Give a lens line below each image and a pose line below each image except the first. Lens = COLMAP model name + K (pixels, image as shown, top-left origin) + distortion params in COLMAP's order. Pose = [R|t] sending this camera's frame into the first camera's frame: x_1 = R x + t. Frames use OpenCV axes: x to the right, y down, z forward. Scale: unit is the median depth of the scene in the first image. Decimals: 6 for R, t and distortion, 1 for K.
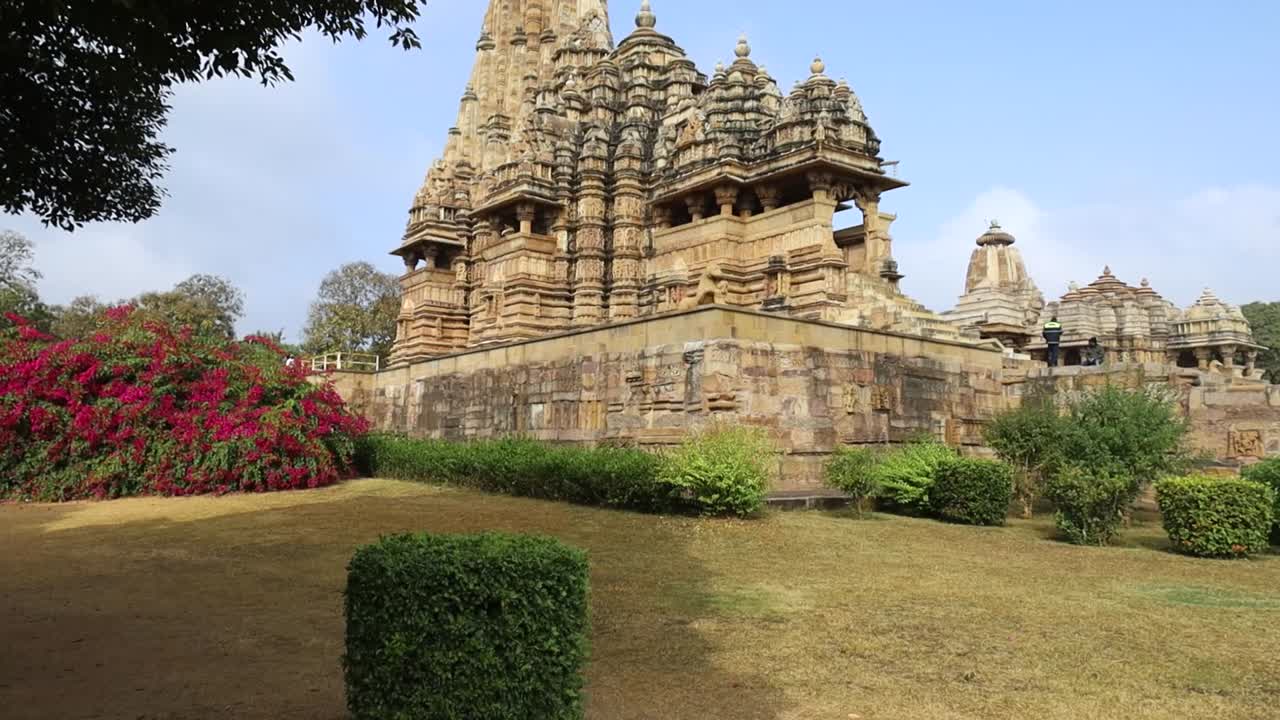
lens RADIAL K [[905.4, 0, 640.2], [0, 905.4, 358.5], [0, 0, 1]] dist [0.014019, 0.005897]
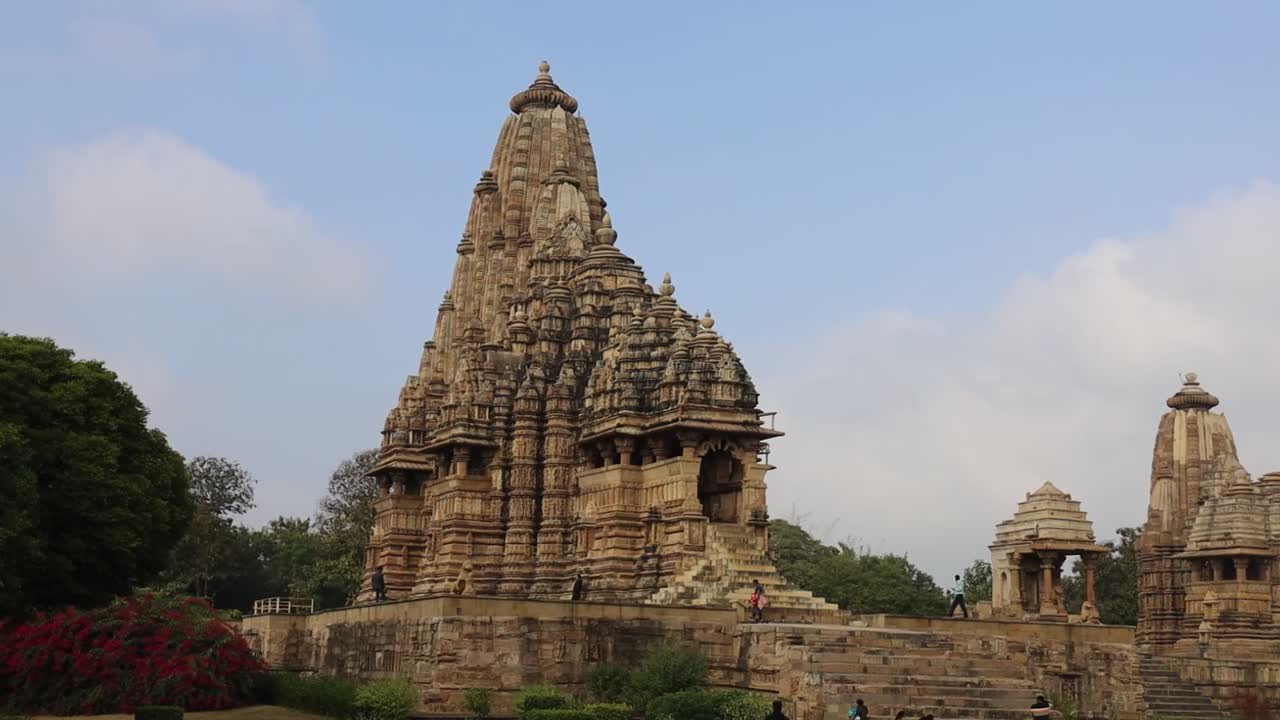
lens RADIAL K [[1640.3, 0, 639.7], [0, 1640.3, 359.4], [0, 0, 1]] dist [0.006488, 0.000000]
pose [[0.977417, -0.031637, -0.208938, 0.477452], [0.012062, 0.995470, -0.094306, -0.089821], [0.210975, 0.089657, 0.973371, -0.814992]]
